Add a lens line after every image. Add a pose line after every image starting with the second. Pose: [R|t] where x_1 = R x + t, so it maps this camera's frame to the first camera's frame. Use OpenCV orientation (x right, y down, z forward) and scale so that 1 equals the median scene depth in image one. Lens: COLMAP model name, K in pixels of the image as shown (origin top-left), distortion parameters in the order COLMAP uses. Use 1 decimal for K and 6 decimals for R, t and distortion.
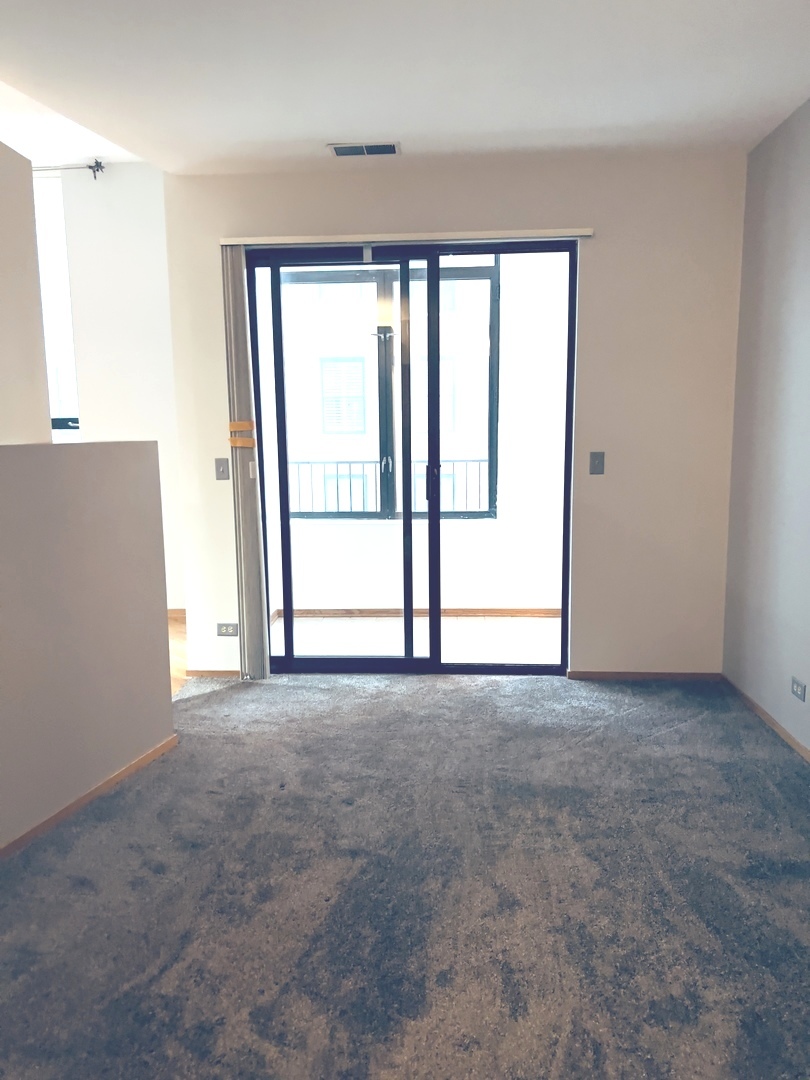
lens RADIAL K [[809.1, 0, 407.8], [0, 809.1, 556.9], [0, 0, 1]] dist [0.059841, -0.086022]
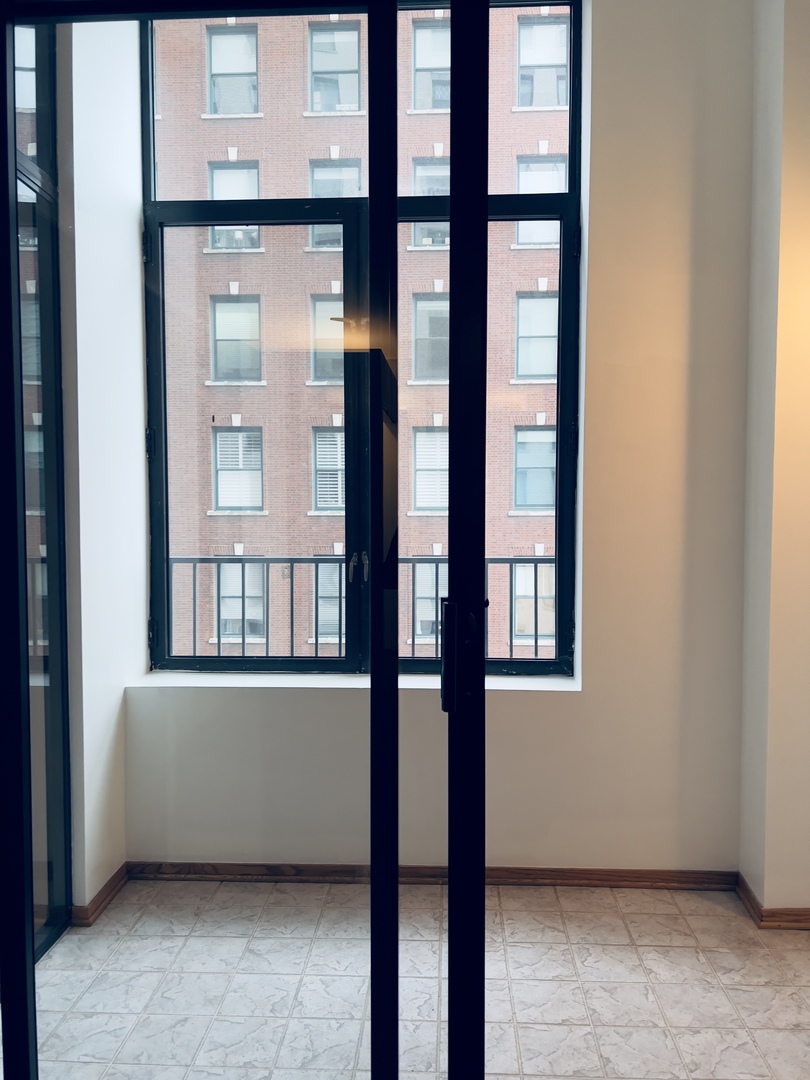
lens RADIAL K [[809.1, 0, 407.8], [0, 809.1, 556.9], [0, 0, 1]] dist [0.059841, -0.086022]
pose [[0.999958, 0.008987, -0.001946, 0.006641], [-0.009133, 0.995239, -0.097040, -0.070605], [0.001064, 0.097054, 0.995279, 0.483824]]
